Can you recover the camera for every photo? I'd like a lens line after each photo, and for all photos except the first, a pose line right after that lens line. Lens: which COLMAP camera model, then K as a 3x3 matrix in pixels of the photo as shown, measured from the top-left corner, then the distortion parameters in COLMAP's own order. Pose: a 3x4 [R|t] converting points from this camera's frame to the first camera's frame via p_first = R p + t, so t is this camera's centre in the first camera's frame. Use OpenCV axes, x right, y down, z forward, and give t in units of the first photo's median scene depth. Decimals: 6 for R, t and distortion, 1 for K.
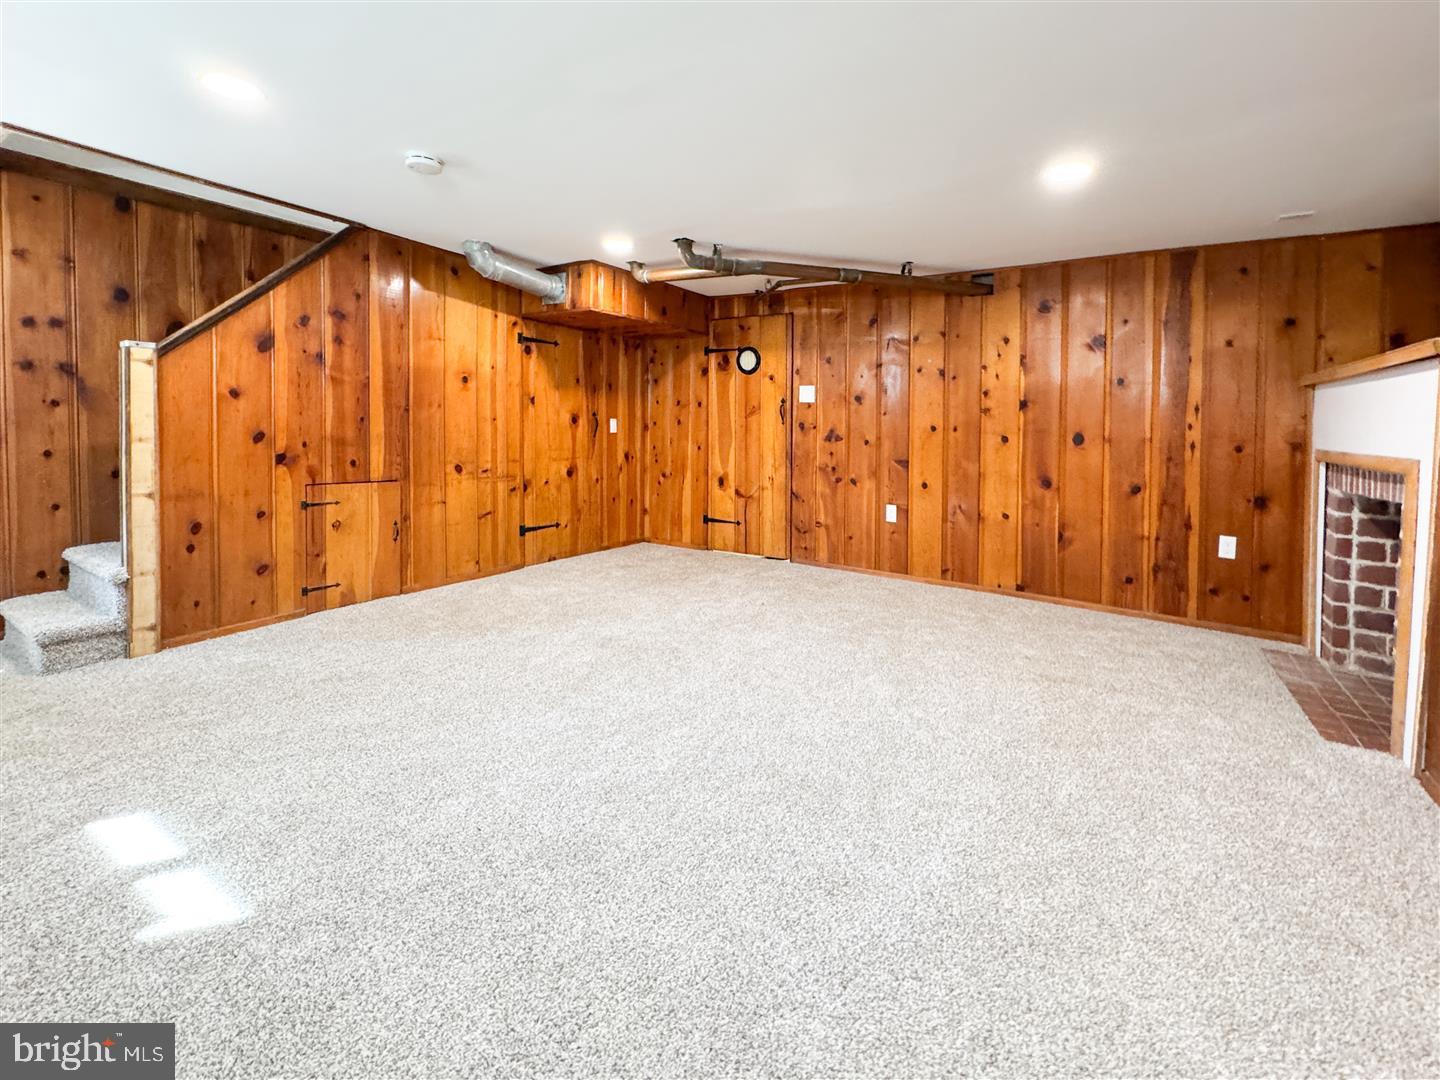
lens RADIAL K [[586.0, 0, 724.6], [0, 586.0, 532.9], [0, 0, 1]] dist [0.000112, -0.000047]
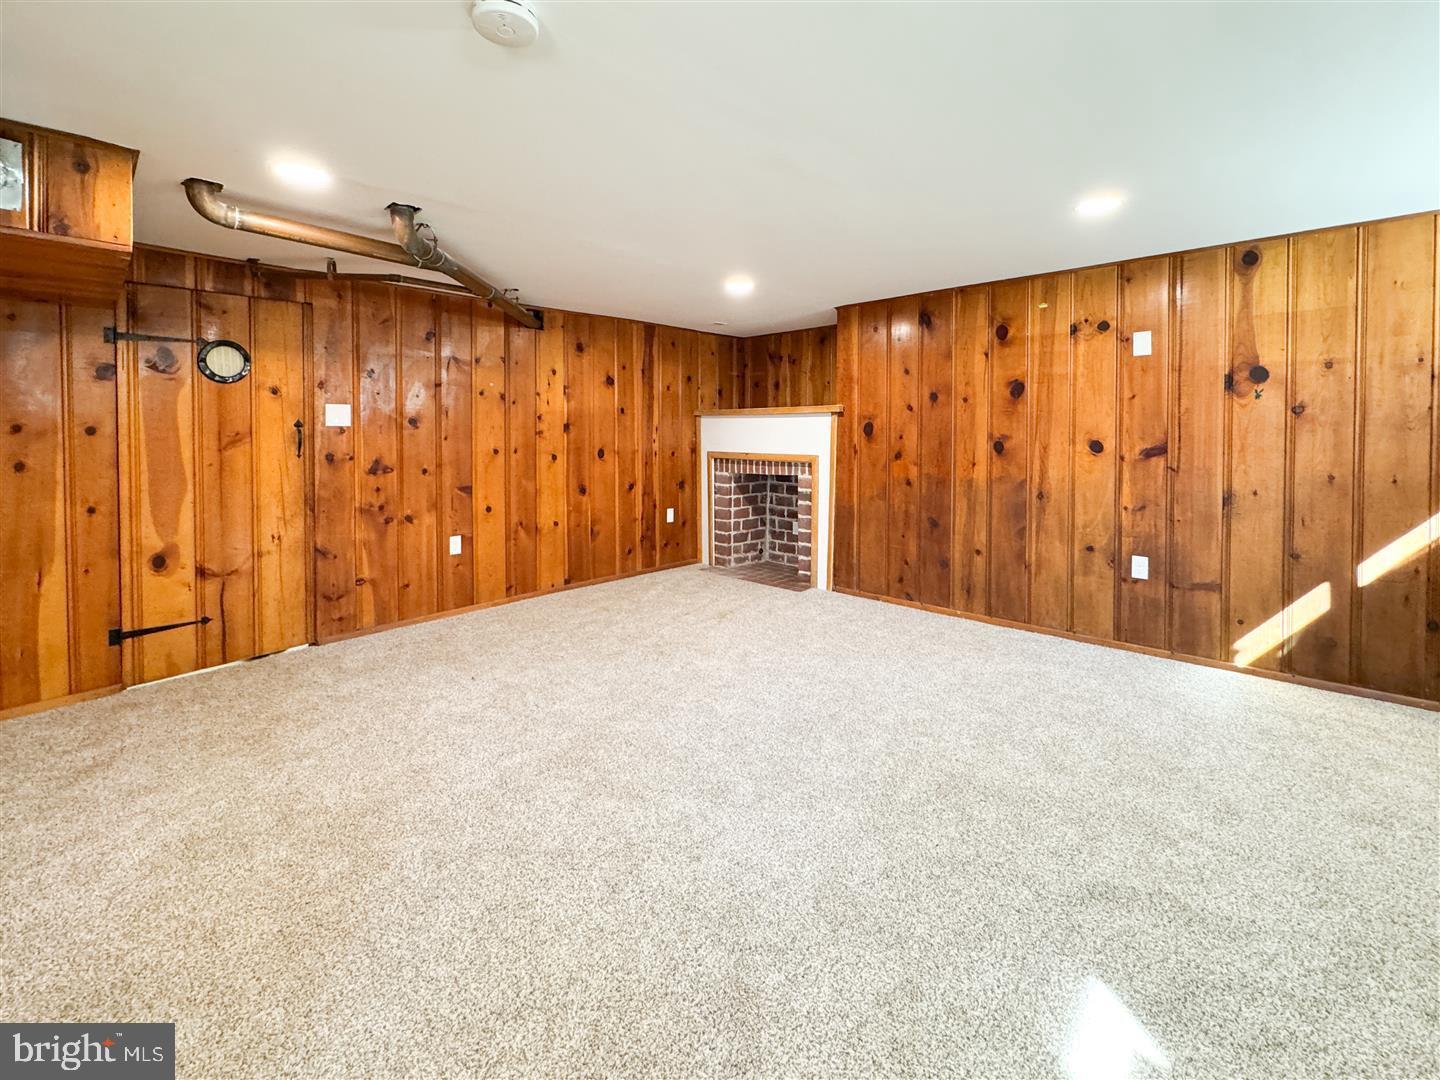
lens RADIAL K [[586.0, 0, 724.6], [0, 586.0, 532.9], [0, 0, 1]] dist [0.000112, -0.000047]
pose [[0.229719, -0.193865, 0.953753, -0.509246], [0.192376, 0.969671, 0.150765, -0.113712], [-0.954055, 0.148846, 0.260047, 0.371548]]
